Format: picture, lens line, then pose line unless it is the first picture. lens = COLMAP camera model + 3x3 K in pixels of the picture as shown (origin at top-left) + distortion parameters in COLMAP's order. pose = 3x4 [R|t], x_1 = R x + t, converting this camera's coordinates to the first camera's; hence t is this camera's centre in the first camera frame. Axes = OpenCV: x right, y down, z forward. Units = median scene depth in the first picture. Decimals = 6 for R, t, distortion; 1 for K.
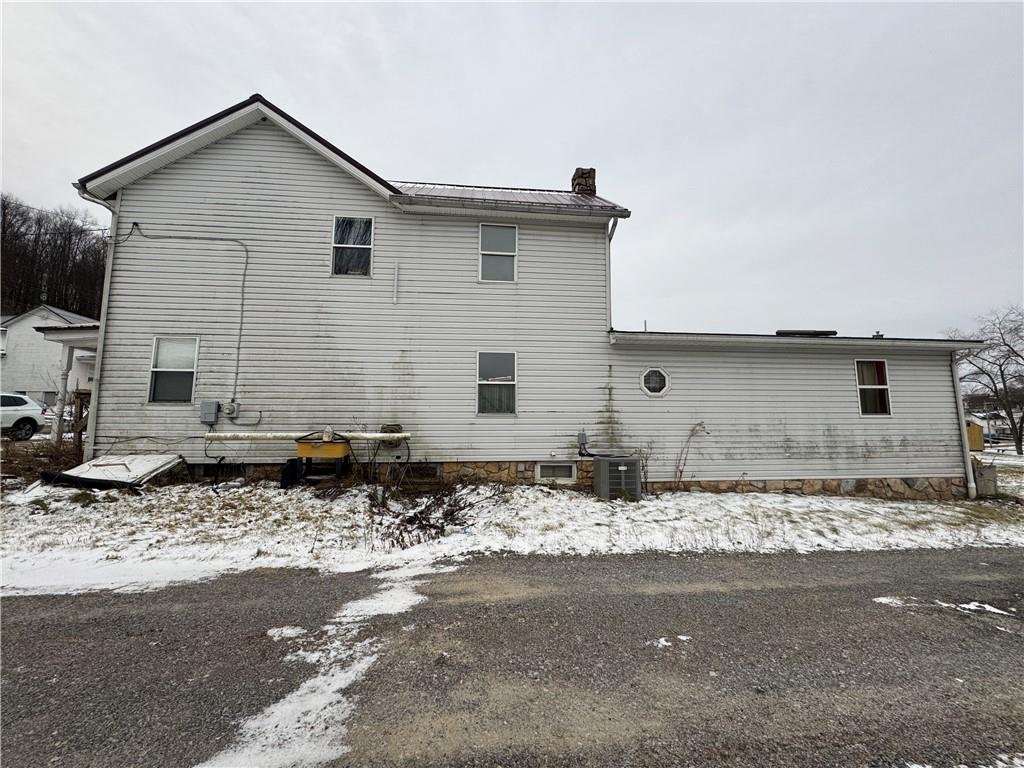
lens RADIAL K [[404.6, 0, 511.3], [0, 404.6, 384.5], [0, 0, 1]] dist [-0.002858, 0.000713]
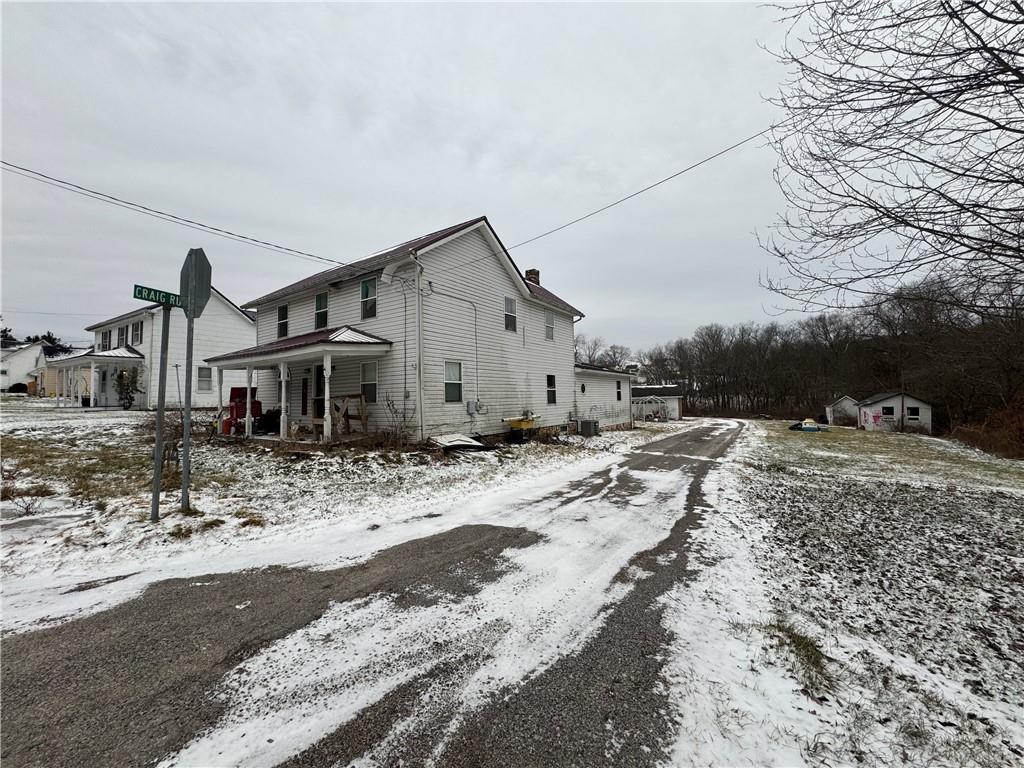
lens RADIAL K [[404.6, 0, 512.3], [0, 404.6, 383.4], [0, 0, 1]] dist [-0.002858, 0.000713]
pose [[0.641639, 0.016674, 0.766826, -1.812664], [-0.067420, 0.997120, 0.034731, -0.096030], [-0.764038, -0.073984, 0.640915, -0.205202]]
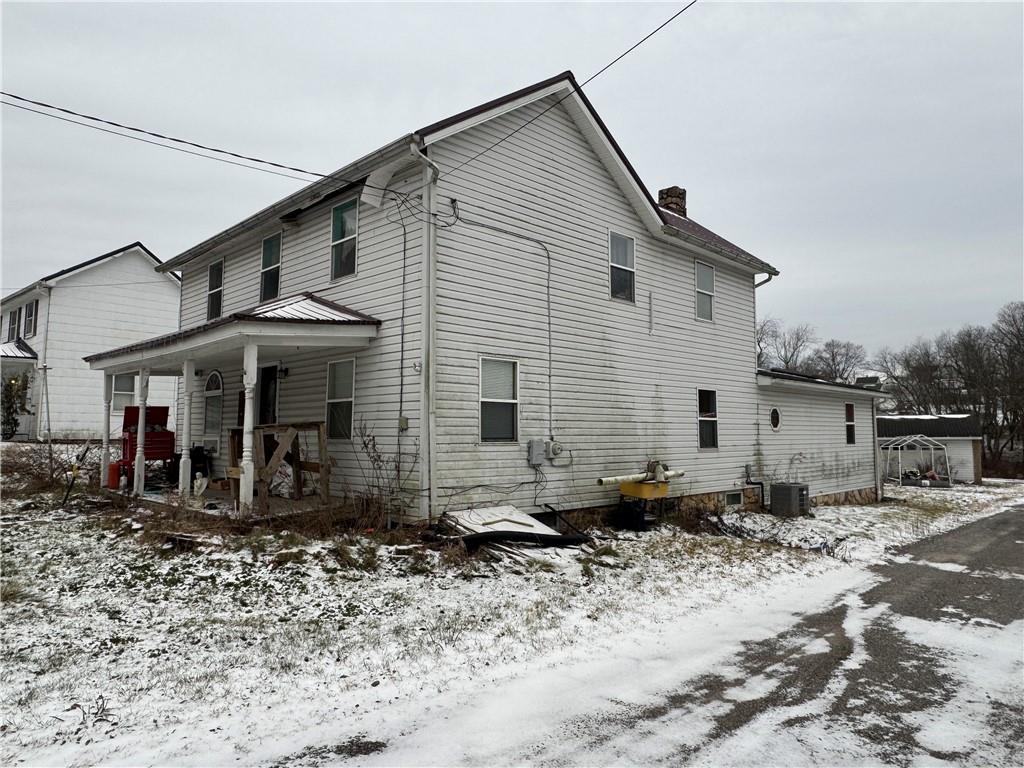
lens RADIAL K [[681.2, 0, 511.5], [0, 681.2, 383.8], [0, 0, 1]] dist [-0.005111, 0.003529]
pose [[0.777148, 0.047407, 0.627530, -1.566268], [-0.072761, 0.997240, 0.014772, -0.085279], [-0.625098, -0.057140, 0.778452, -0.058410]]
